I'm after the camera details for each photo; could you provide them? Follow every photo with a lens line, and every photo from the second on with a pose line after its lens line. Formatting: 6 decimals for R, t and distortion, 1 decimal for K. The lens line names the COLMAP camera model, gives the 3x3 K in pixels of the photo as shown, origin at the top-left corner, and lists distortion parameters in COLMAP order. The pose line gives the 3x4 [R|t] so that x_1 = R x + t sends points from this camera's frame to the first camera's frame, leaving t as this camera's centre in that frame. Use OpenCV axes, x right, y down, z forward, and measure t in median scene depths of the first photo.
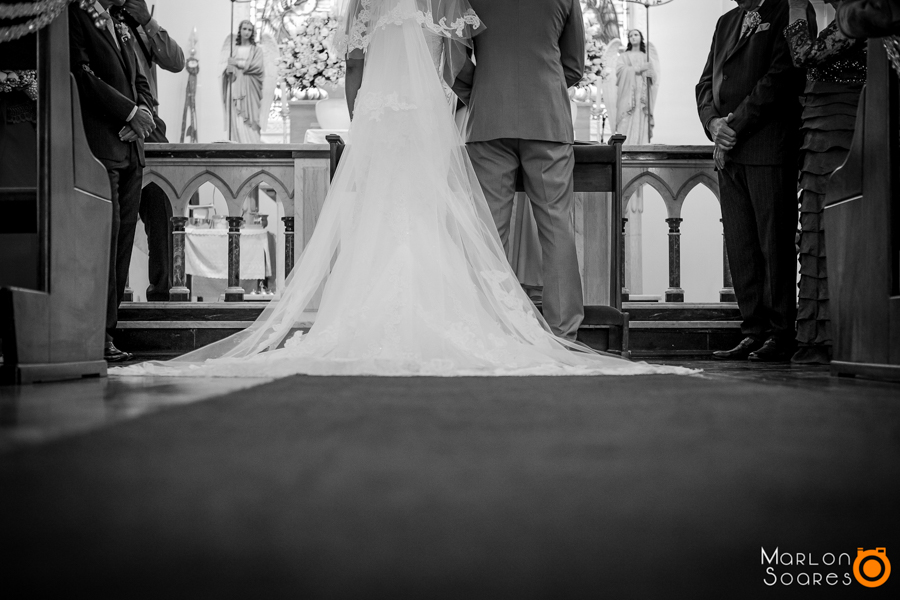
lens RADIAL K [[1317.1, 0, 450.0], [0, 1317.1, 300.0], [0, 0, 1]] dist [0.000937, 0.001586]
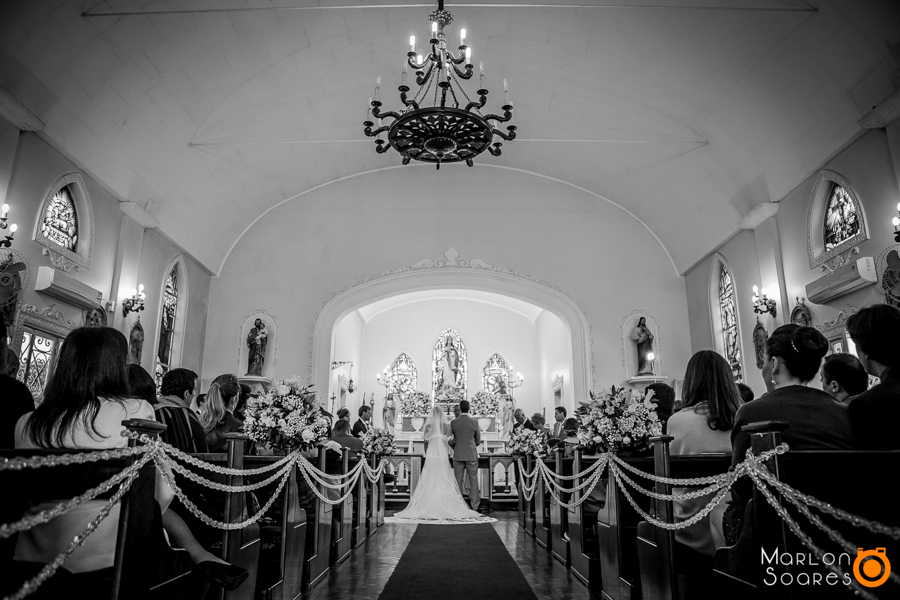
lens RADIAL K [[624.9, 0, 450.0], [0, 624.9, 300.0], [0, 0, 1]] dist [-0.000366, -0.000074]
pose [[0.999907, 0.004481, -0.012901, 0.024433], [-0.007269, 0.974348, -0.224930, -0.150262], [0.011562, 0.225003, 0.974290, -1.009257]]
